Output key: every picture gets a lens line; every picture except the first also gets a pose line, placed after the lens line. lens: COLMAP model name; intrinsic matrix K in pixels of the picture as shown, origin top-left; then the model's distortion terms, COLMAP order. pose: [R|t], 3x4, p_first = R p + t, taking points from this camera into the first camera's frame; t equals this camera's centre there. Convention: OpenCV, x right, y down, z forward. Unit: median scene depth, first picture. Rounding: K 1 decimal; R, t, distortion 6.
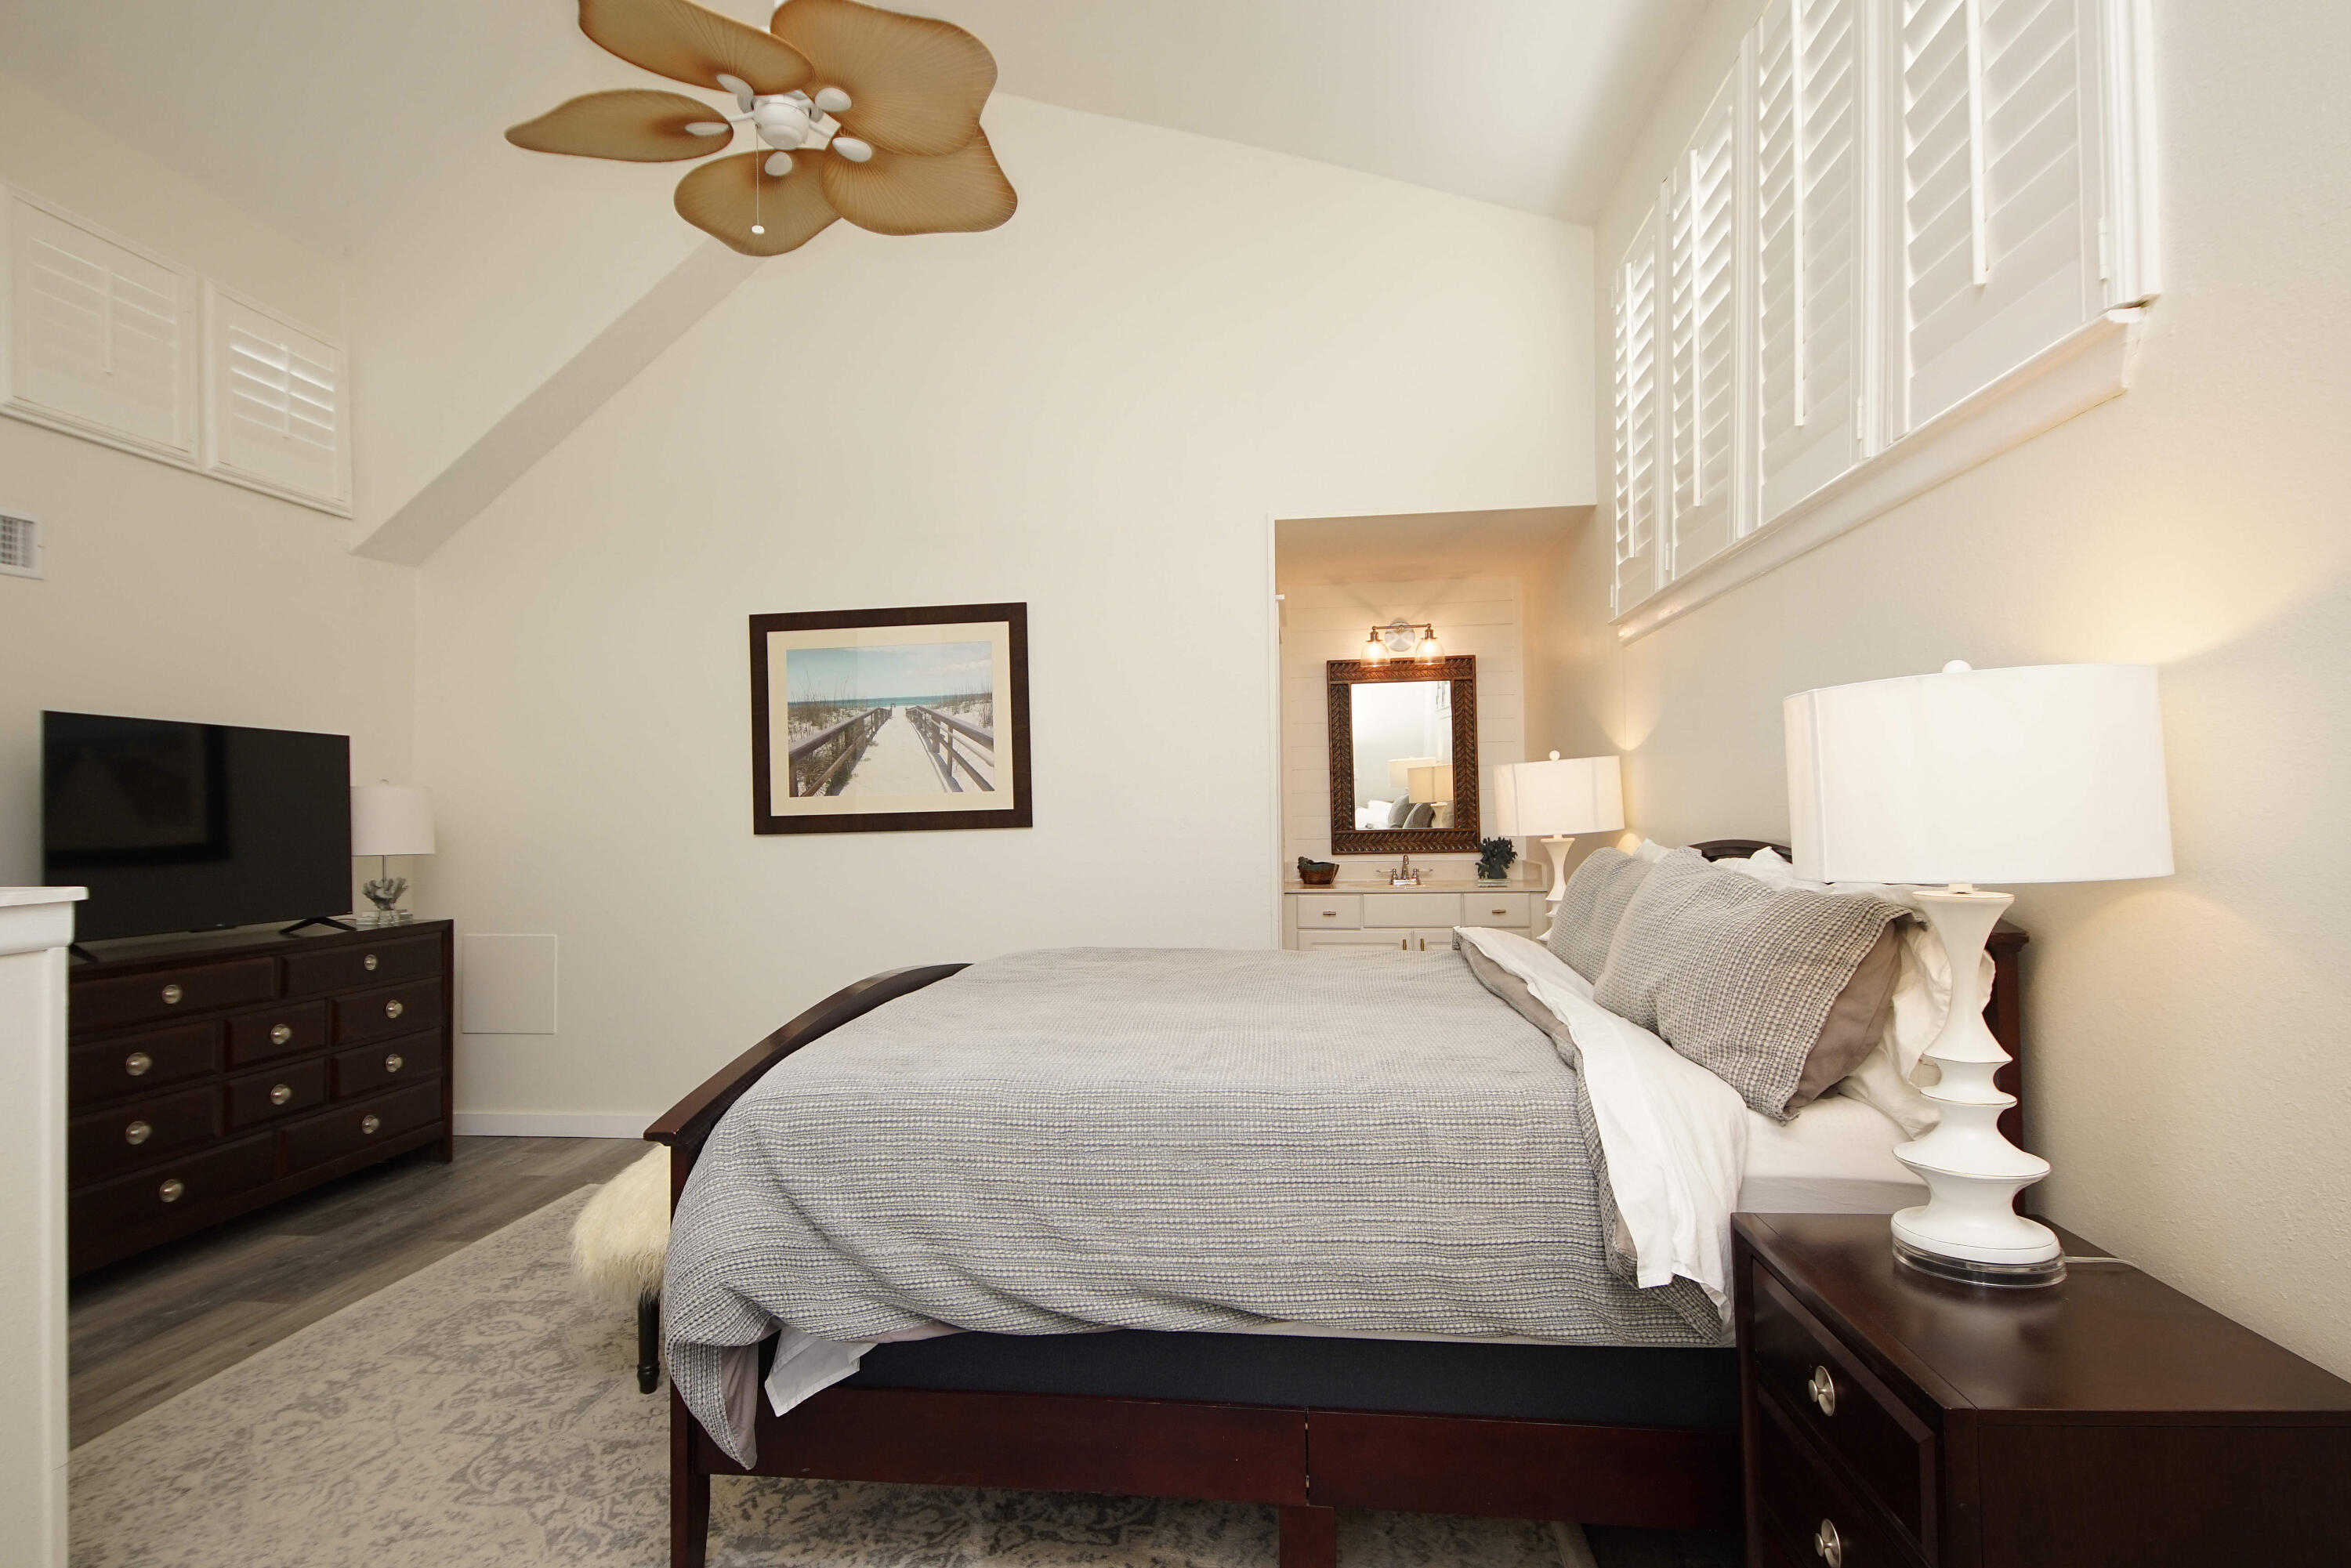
lens RADIAL K [[1276.2, 0, 1175.8], [0, 1276.2, 790.1], [0, 0, 1]] dist [0.019413, -0.006201]
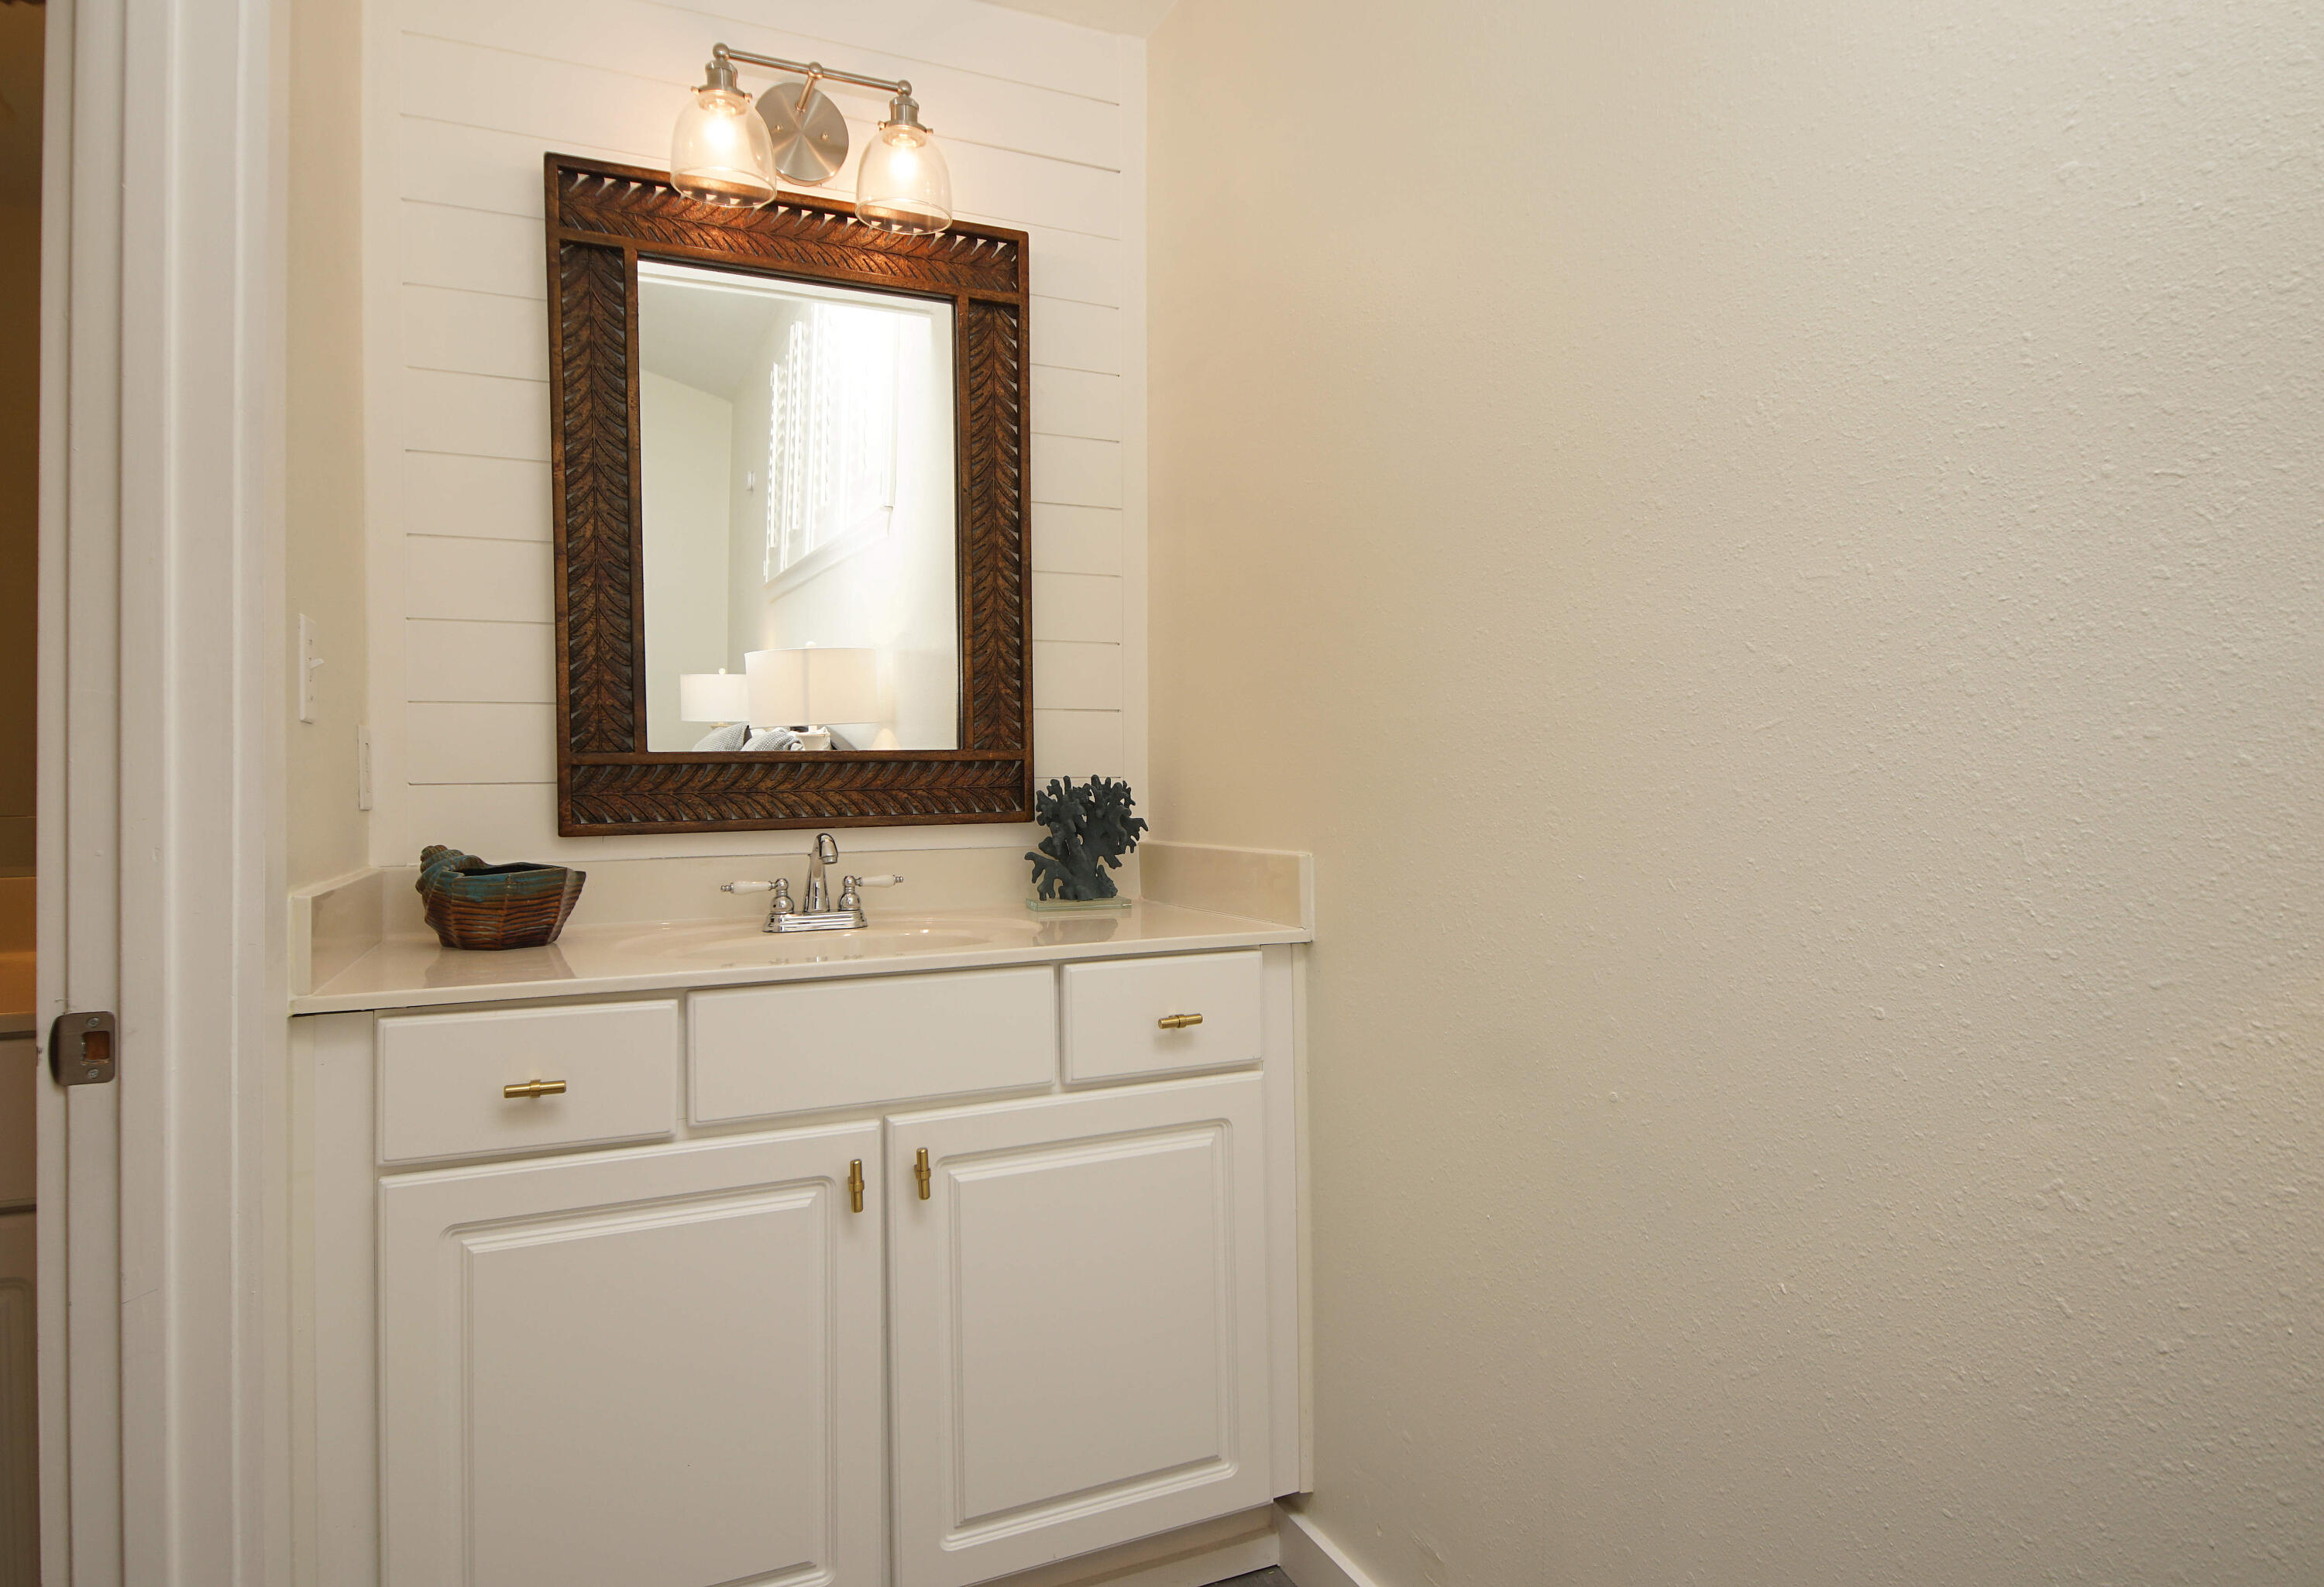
lens RADIAL K [[1337.4, 0, 1163.8], [0, 1337.4, 777.8], [0, 0, 1]] dist [0.002368, -0.004103]
pose [[0.866400, 0.005219, 0.499323, 0.089933], [-0.009151, 0.999943, 0.005427, 0.034784], [-0.499266, -0.009271, 0.866399, 0.674137]]
